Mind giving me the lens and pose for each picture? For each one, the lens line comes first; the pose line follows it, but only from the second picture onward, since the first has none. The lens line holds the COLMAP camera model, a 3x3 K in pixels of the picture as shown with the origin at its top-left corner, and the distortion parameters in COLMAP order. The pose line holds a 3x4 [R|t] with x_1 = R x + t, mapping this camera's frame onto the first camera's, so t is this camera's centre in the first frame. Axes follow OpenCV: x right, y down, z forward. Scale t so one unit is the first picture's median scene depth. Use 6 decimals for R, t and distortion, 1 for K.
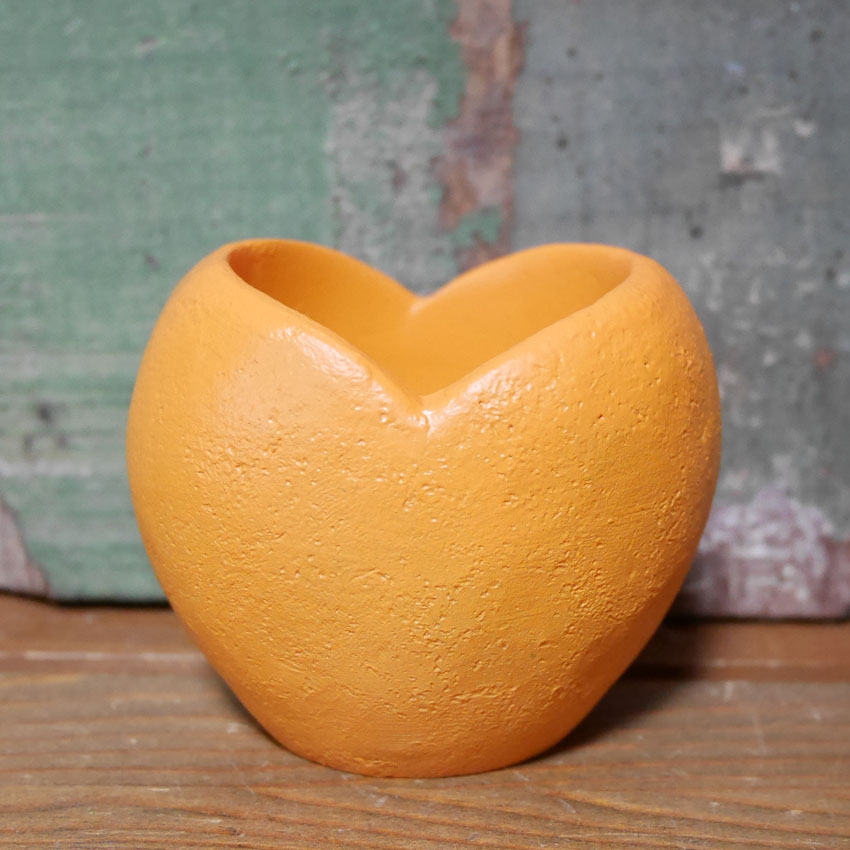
lens RADIAL K [[1599.3, 0, 485.4], [0, 1599.3, 423.0], [0, 0, 1]] dist [-0.002276, -0.009308]
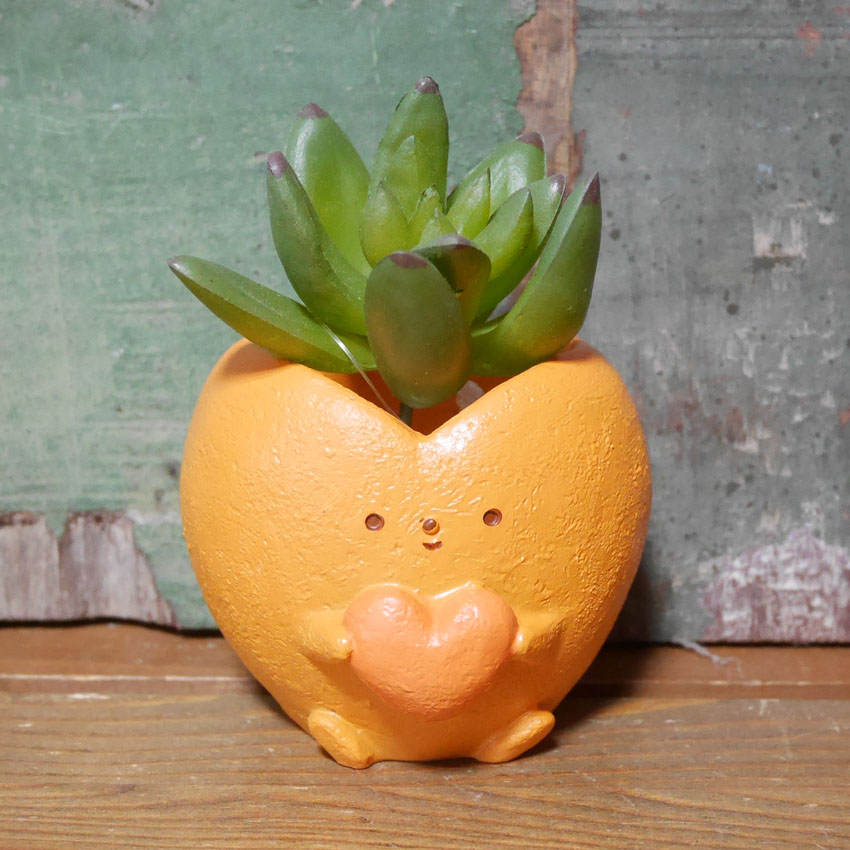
lens RADIAL K [[1872.5, 0, 426.9], [0, 1872.5, 398.6], [0, 0, 1]] dist [0.000496, -0.078576]
pose [[0.998885, -0.010321, -0.046067, -0.027672], [0.010601, 0.999927, 0.005854, -0.067123], [0.046003, -0.006336, 0.998921, -0.369943]]
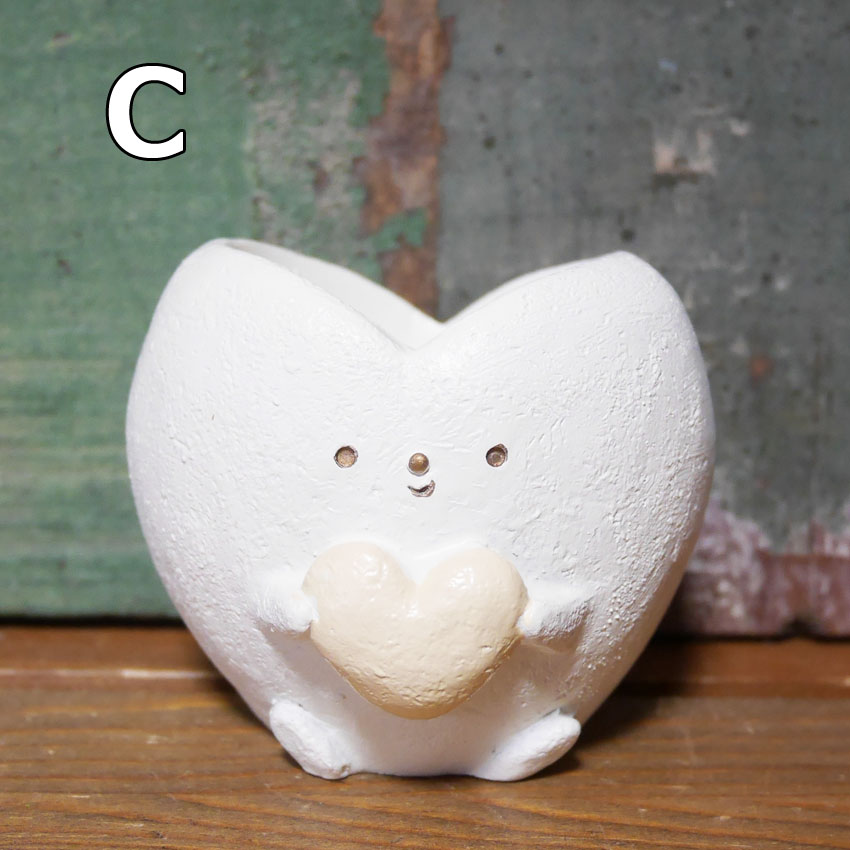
lens RADIAL K [[1801.9, 0, 421.3], [0, 1801.9, 465.2], [0, 0, 1]] dist [-0.013324, 0.050902]
pose [[0.999966, 0.000153, 0.008235, -0.002117], [-0.000155, 1.000000, 0.000180, 0.020171], [-0.008235, -0.000182, 0.999966, -0.090595]]
